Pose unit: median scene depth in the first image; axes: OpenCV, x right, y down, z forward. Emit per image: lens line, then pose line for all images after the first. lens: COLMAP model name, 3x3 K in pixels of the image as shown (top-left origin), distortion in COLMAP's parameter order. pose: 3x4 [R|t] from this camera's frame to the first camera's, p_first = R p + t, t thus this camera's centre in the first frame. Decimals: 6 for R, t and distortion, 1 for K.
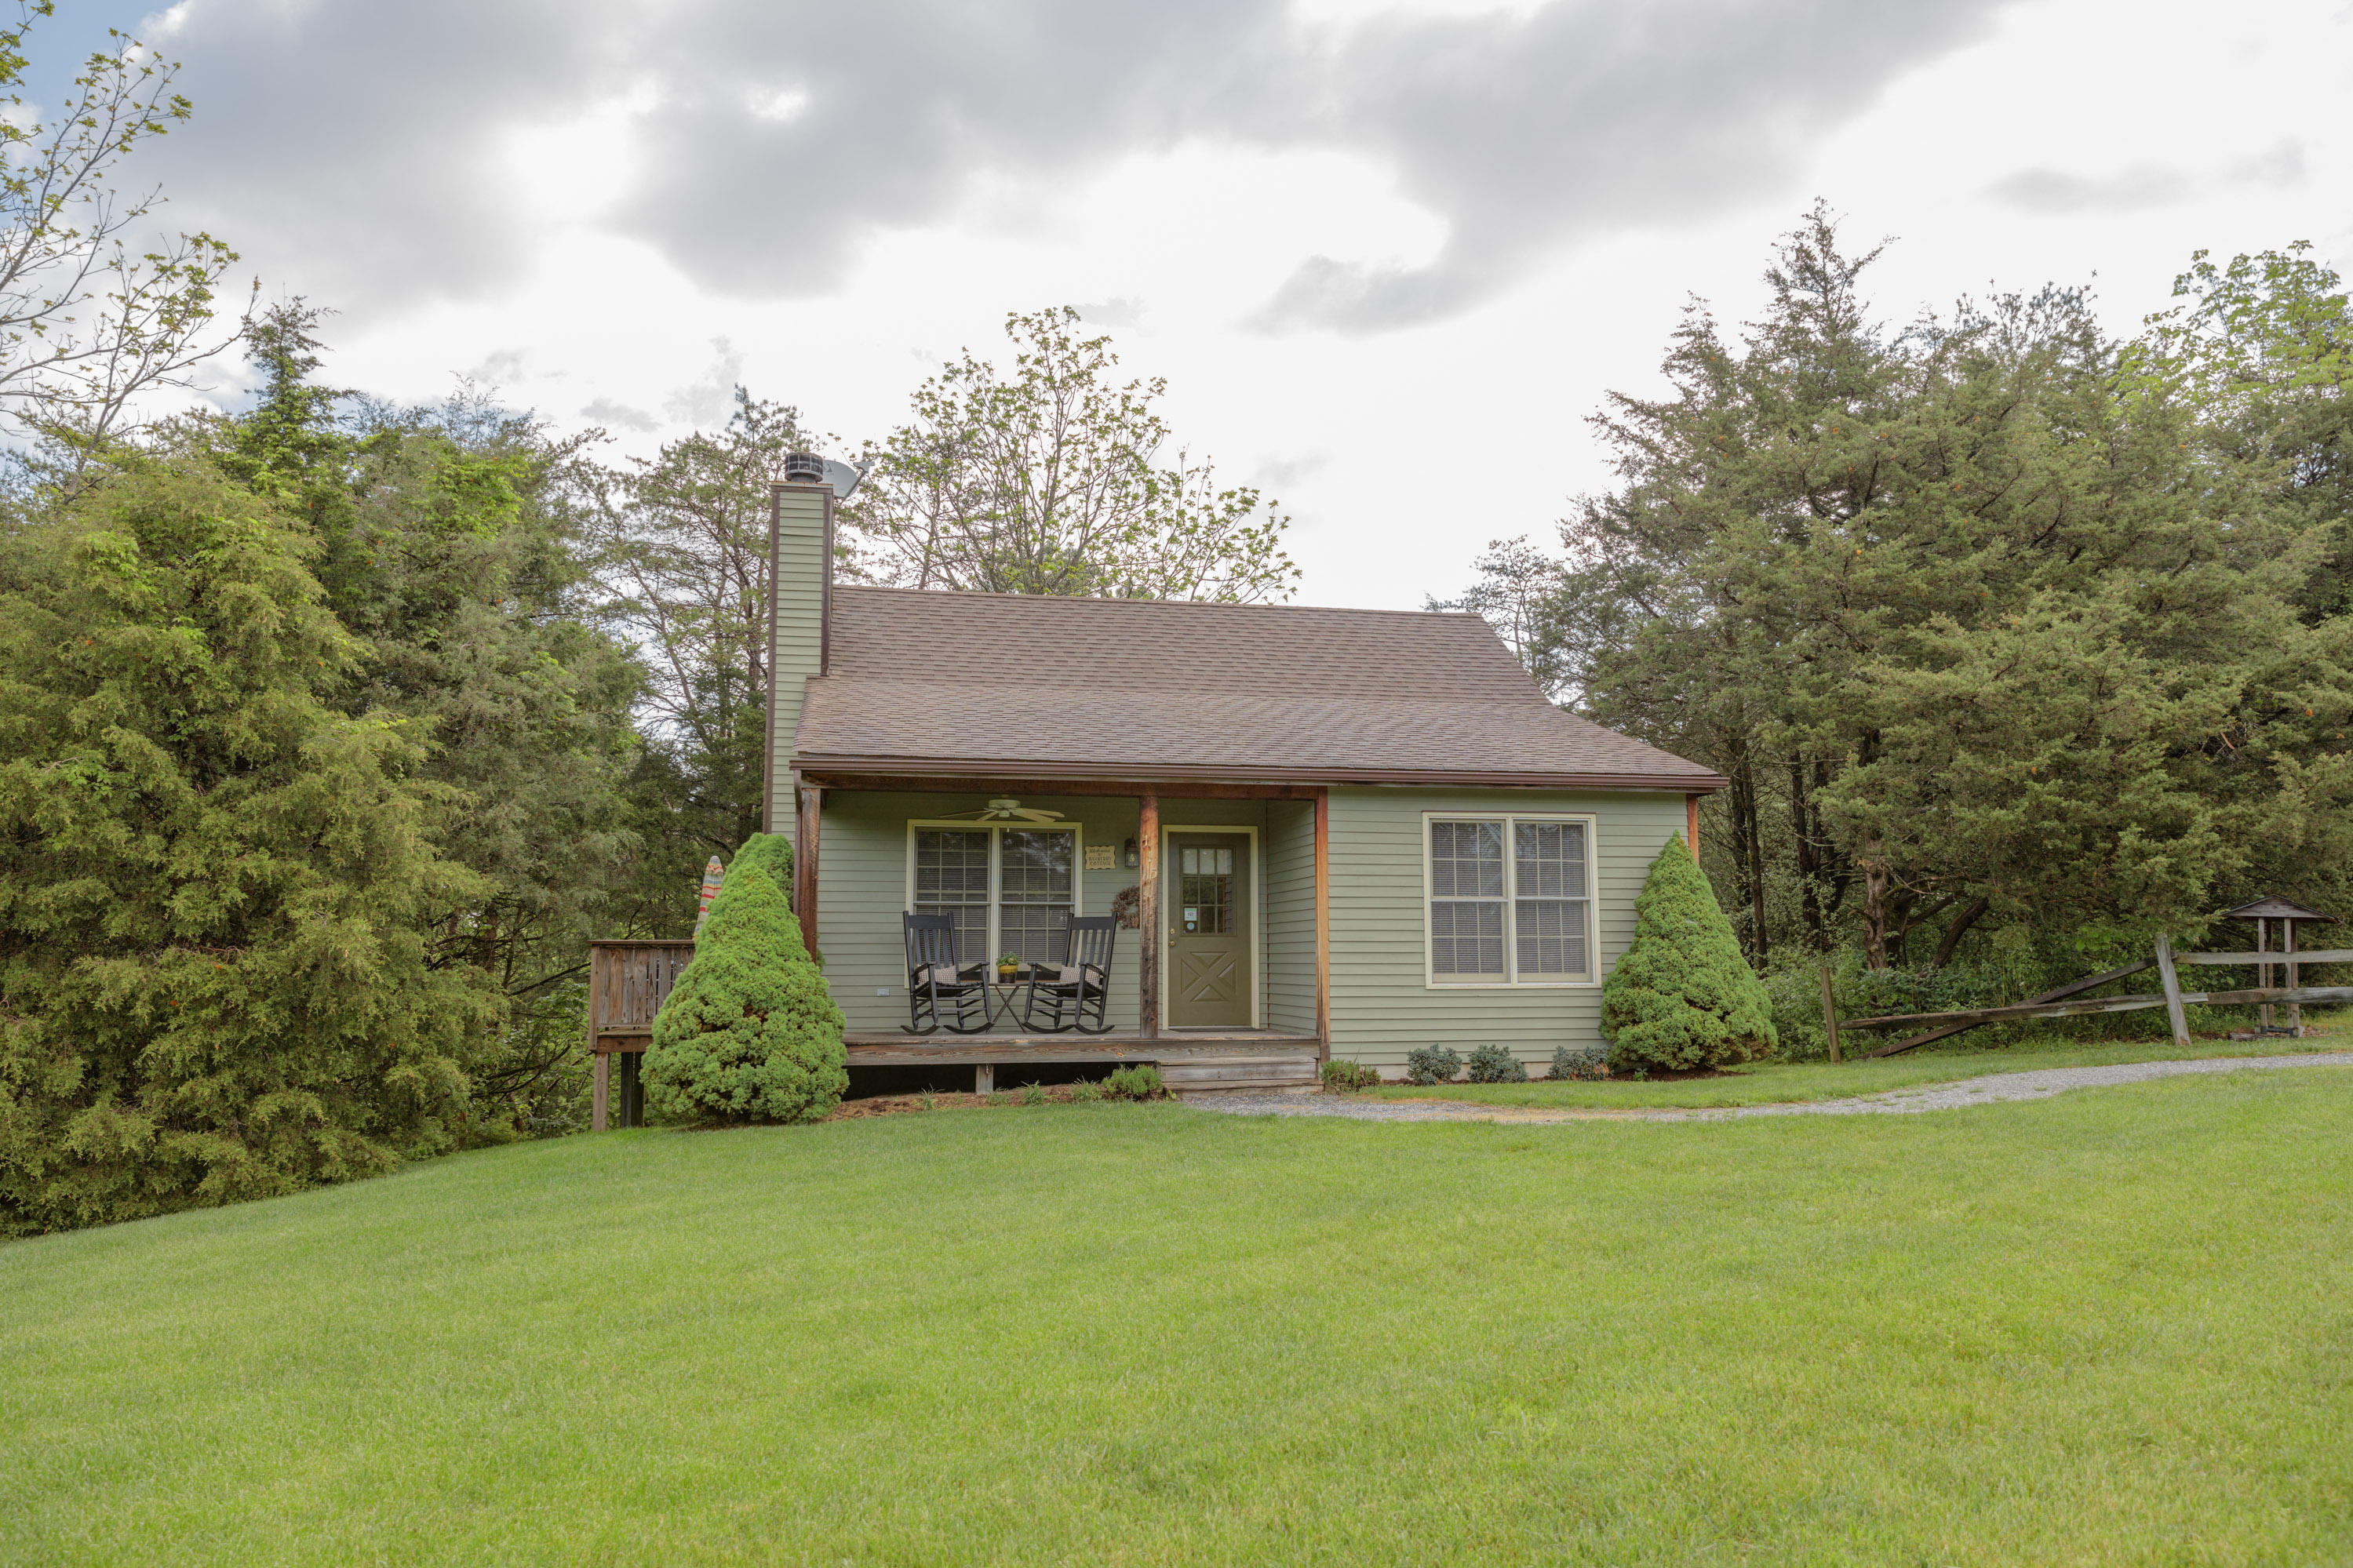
lens RADIAL K [[1577.8, 0, 1174.2], [0, 1577.8, 783.2], [0, 0, 1]] dist [0.019324, -0.009197]
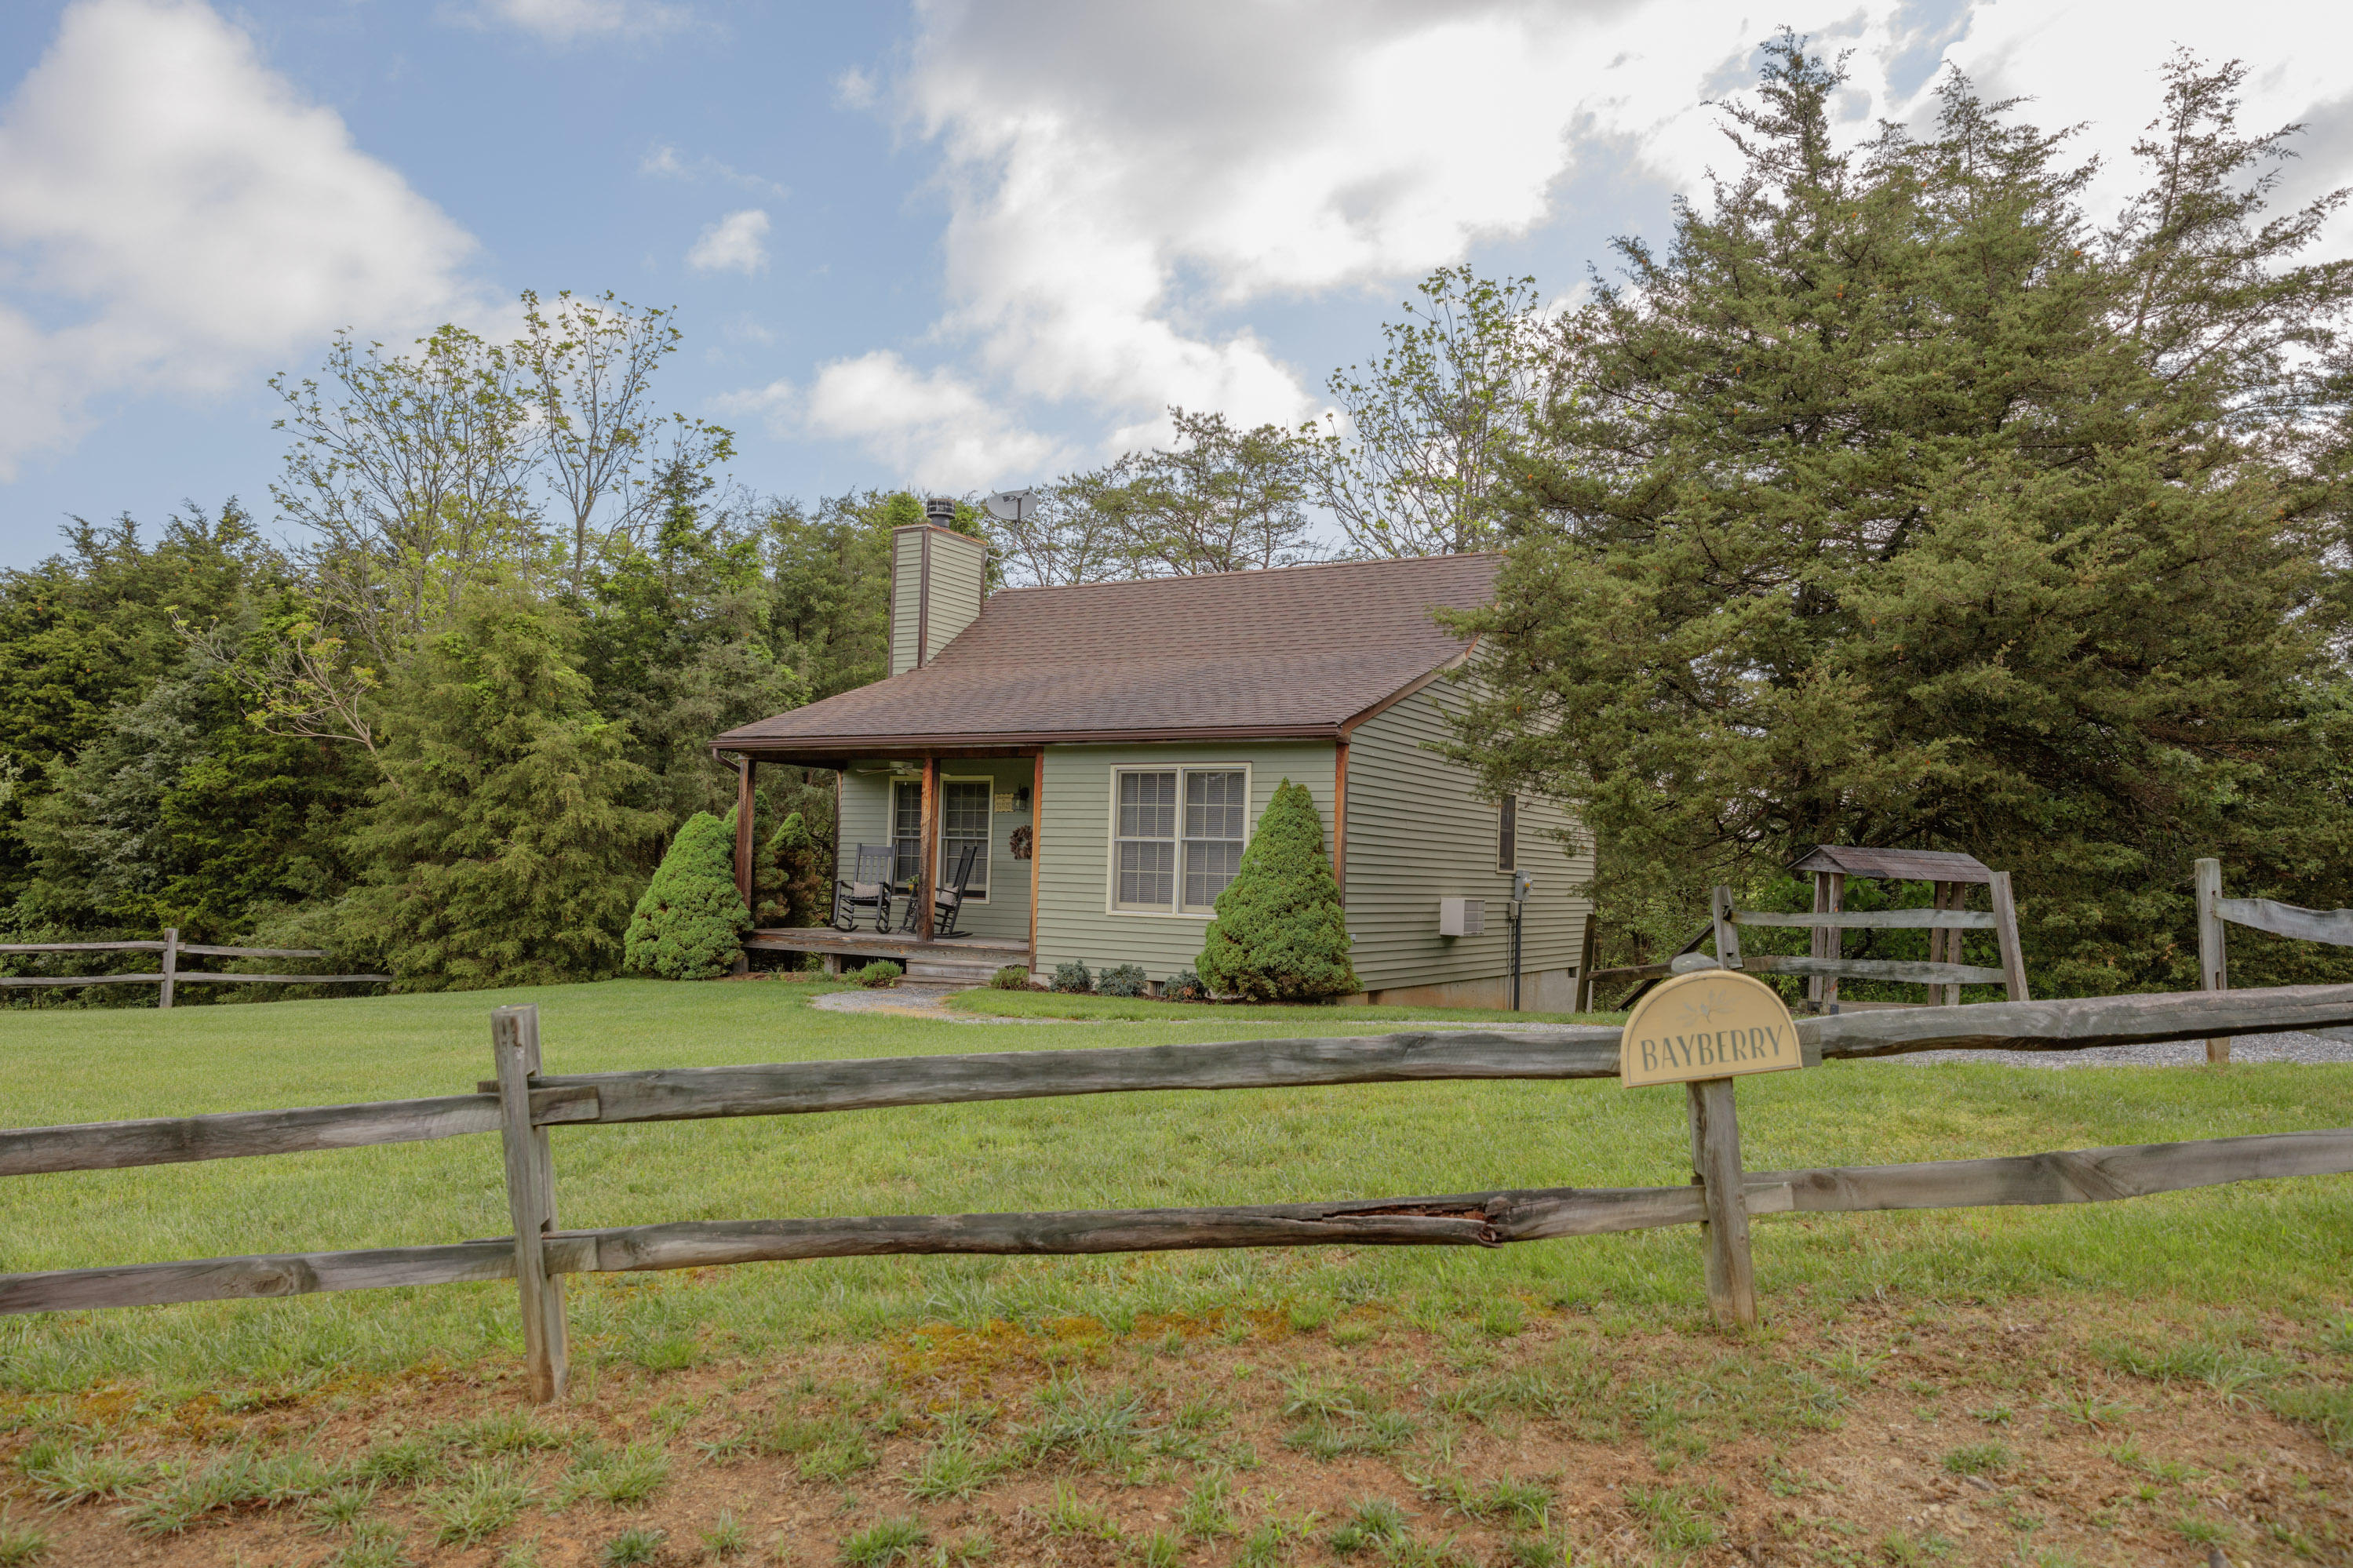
lens RADIAL K [[1577.8, 0, 1174.2], [0, 1577.8, 783.2], [0, 0, 1]] dist [0.019324, -0.009197]
pose [[0.736337, -0.011821, -0.676512, 0.985507], [0.046783, 0.998344, 0.033475, -0.004879], [0.674996, -0.056298, 0.735671, 0.172062]]
